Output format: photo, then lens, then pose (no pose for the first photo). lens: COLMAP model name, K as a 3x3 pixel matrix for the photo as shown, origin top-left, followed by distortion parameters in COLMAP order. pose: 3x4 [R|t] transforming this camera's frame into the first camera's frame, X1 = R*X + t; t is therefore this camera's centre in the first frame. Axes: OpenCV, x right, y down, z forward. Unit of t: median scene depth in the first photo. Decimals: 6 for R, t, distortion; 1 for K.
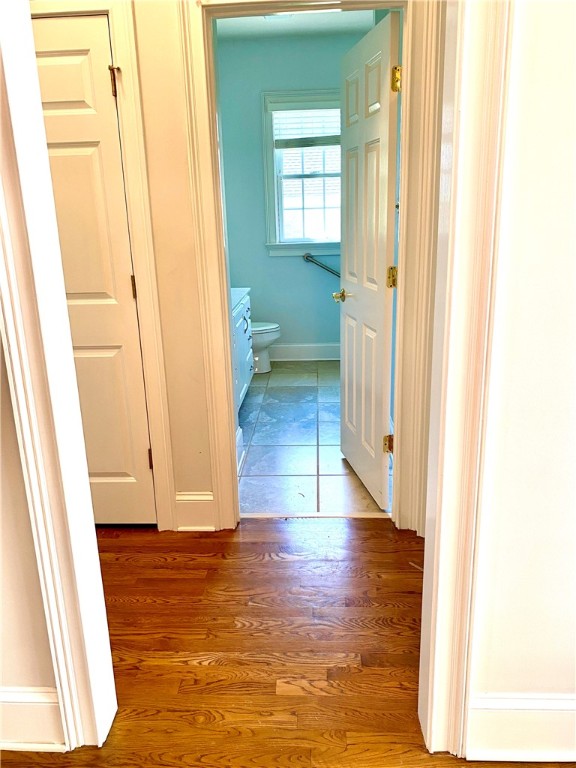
lens RADIAL K [[586.9, 0, 287.5], [0, 586.9, 384.7], [0, 0, 1]] dist [0.021805, -0.022658]
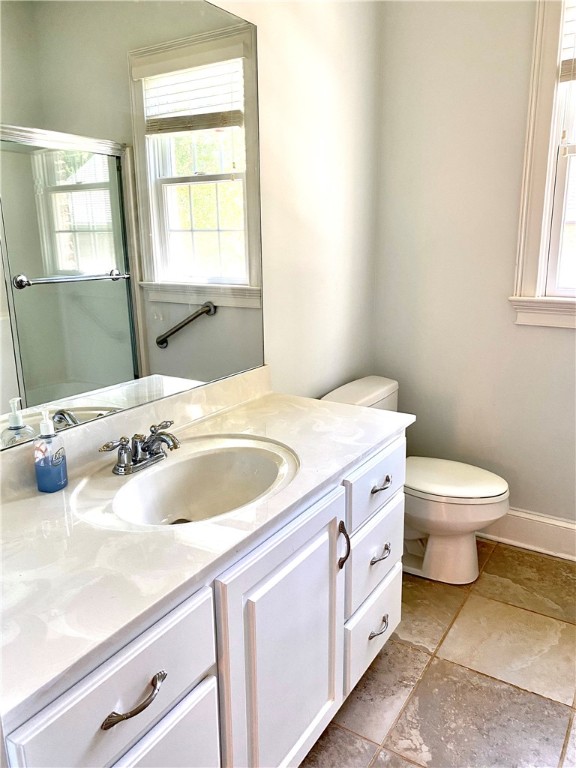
lens RADIAL K [[586.9, 0, 280.4], [0, 586.9, 379.6], [0, 0, 1]] dist [0.021805, -0.022658]
pose [[0.865003, 0.137152, -0.482658, 0.042084], [-0.157737, 0.987479, -0.002090, -0.163479], [0.476328, 0.077941, 0.875807, 0.575276]]
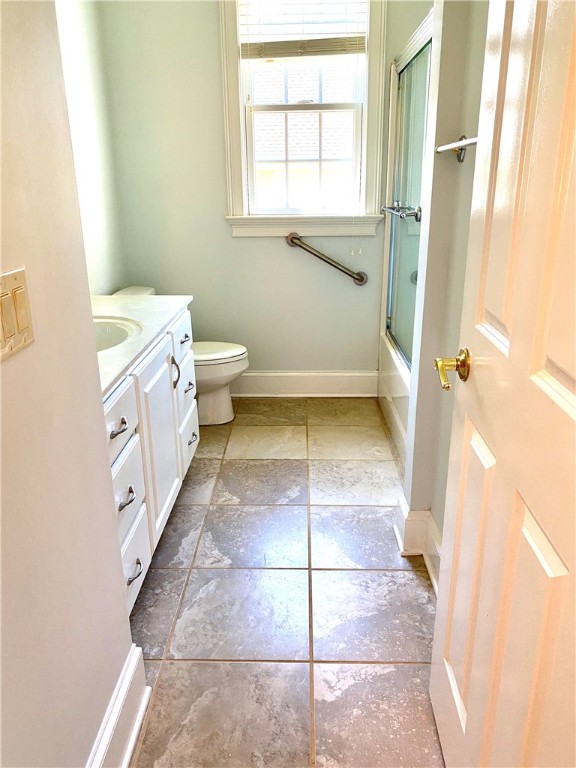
lens RADIAL K [[586.9, 0, 286.4], [0, 586.9, 379.8], [0, 0, 1]] dist [0.021805, -0.022658]
pose [[0.999624, 0.007267, 0.026444, 0.012922], [-0.008327, 0.999158, 0.040173, -0.100653], [-0.026129, -0.040379, 0.998843, 0.399698]]
